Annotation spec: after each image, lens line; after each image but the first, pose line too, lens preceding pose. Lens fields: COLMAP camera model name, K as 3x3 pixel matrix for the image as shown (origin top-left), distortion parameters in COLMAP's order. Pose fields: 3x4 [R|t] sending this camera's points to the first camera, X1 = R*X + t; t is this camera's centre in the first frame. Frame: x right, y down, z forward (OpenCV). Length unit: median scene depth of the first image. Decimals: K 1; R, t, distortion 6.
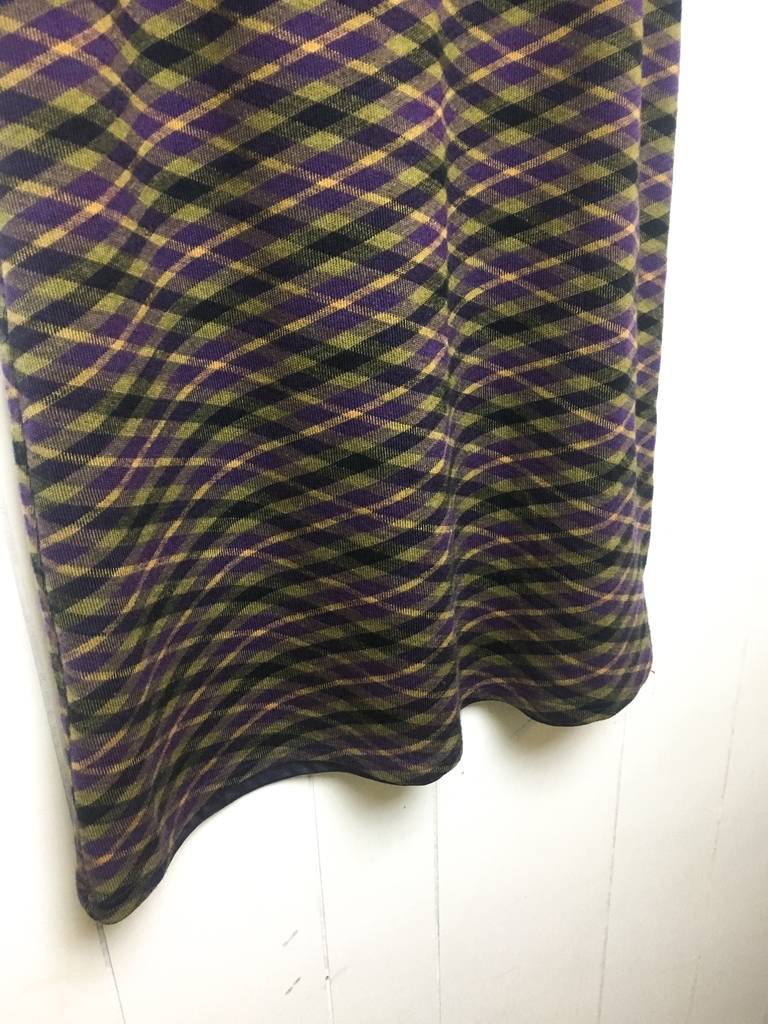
lens RADIAL K [[865.8, 0, 384.2], [0, 865.8, 508.8], [0, 0, 1]] dist [0.063890, -0.088532]
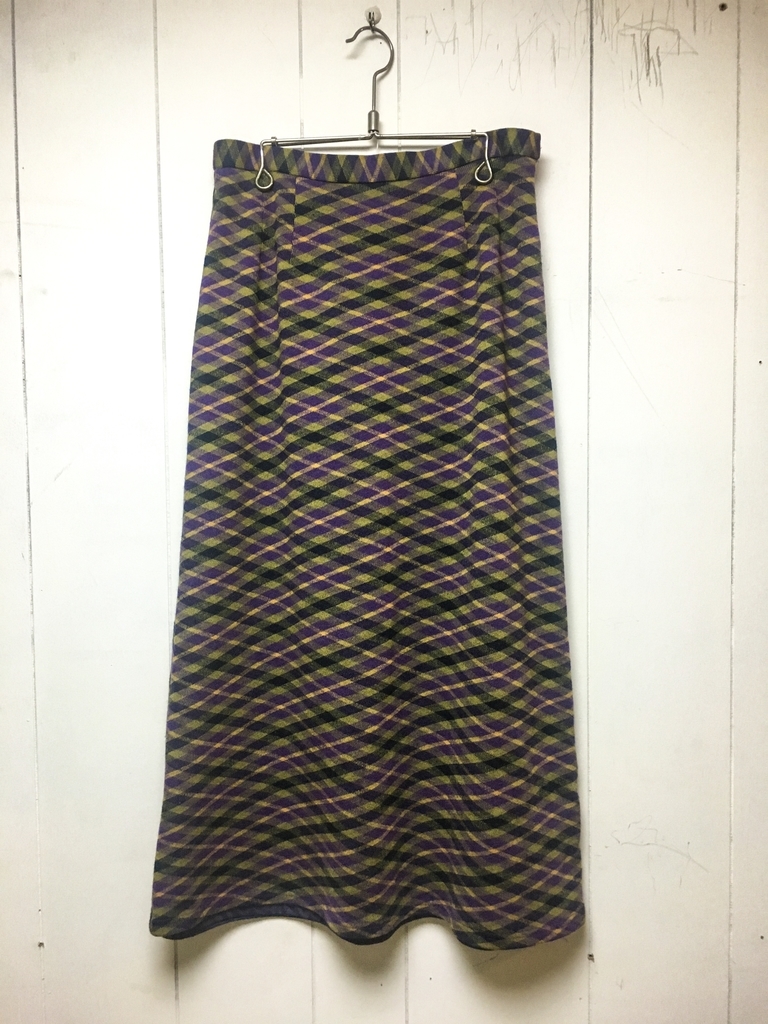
lens RADIAL K [[865.8, 0, 384.2], [0, 865.8, 508.8], [0, 0, 1]] dist [0.063890, -0.088532]
pose [[0.846406, 0.057042, -0.529475, 1.111529], [-0.240802, 0.927791, -0.284987, 0.037616], [0.474986, 0.368713, 0.799024, -0.652623]]
